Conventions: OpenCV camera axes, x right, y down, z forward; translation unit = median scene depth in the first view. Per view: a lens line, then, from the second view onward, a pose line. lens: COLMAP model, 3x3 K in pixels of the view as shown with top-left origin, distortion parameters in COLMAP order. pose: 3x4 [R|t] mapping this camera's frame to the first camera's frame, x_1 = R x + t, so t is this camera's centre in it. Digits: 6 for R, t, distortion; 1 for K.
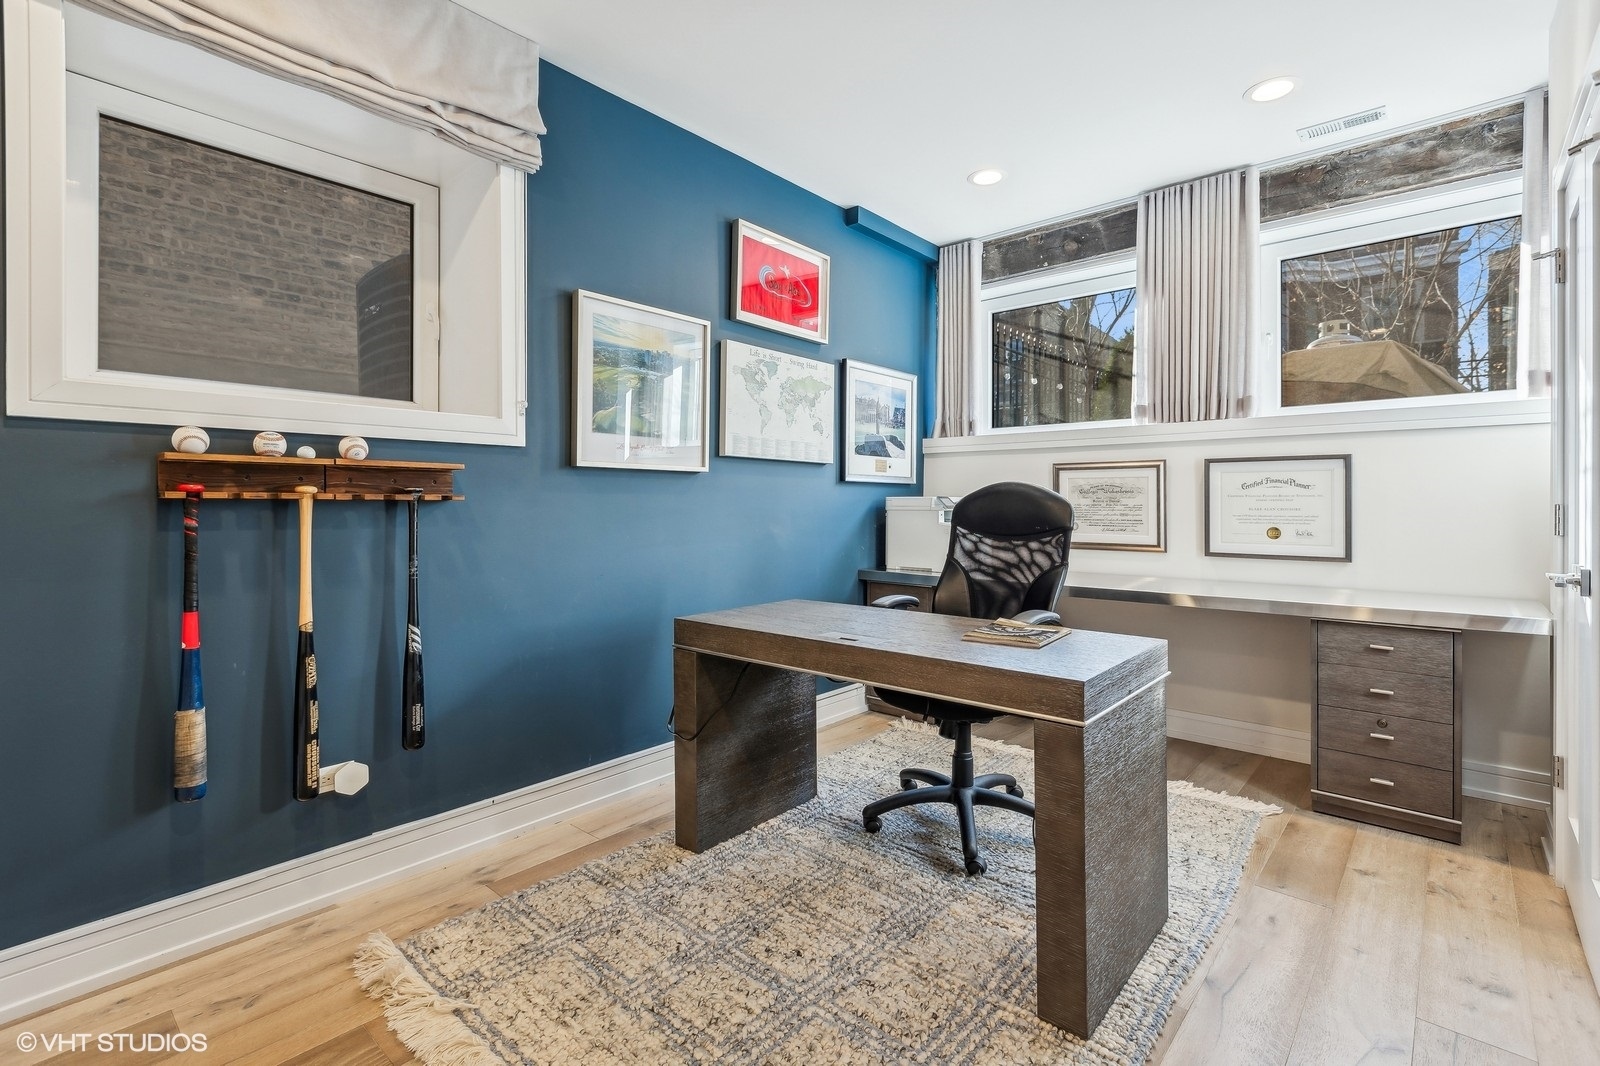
lens RADIAL K [[719.2, 0, 791.0], [0, 719.2, 506.3], [0, 0, 1]] dist [-0.000192, -0.002082]
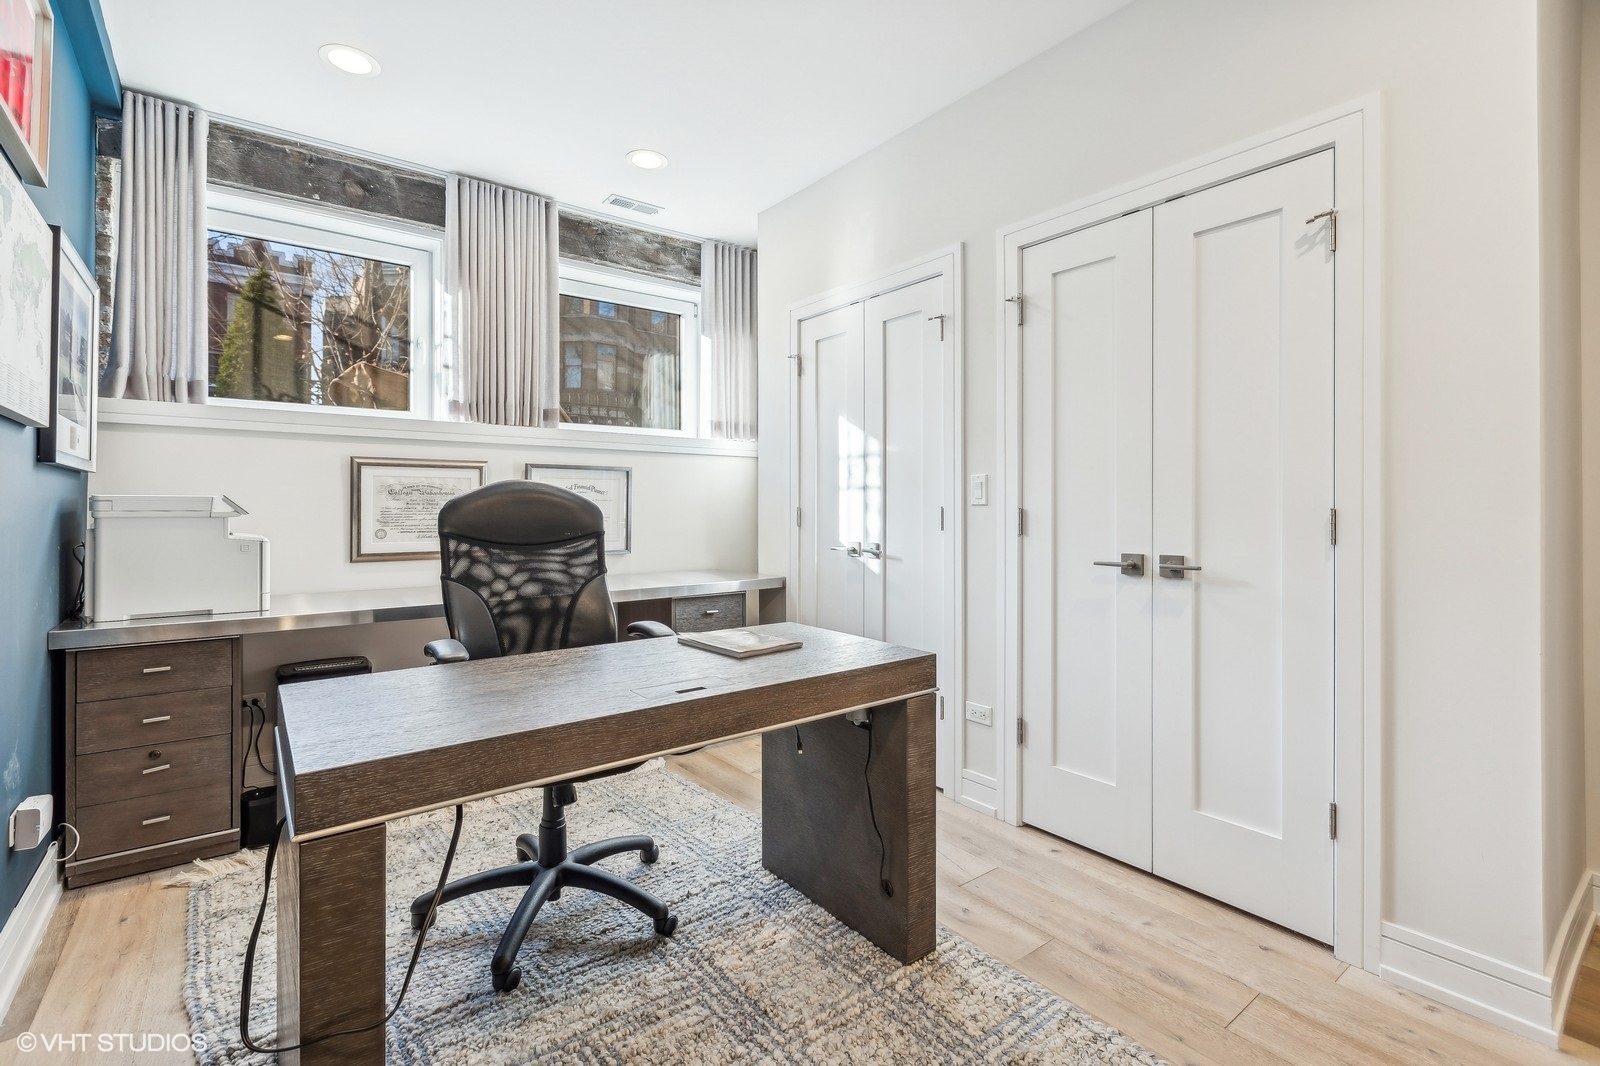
lens RADIAL K [[719.2, 0, 763.1], [0, 719.2, 506.1], [0, 0, 1]] dist [-0.000192, -0.002082]
pose [[0.205134, 0.000960, 0.978734, -0.355003], [0.003057, 0.999994, -0.001622, -0.001765], [-0.978729, 0.003325, 0.205129, 0.438535]]
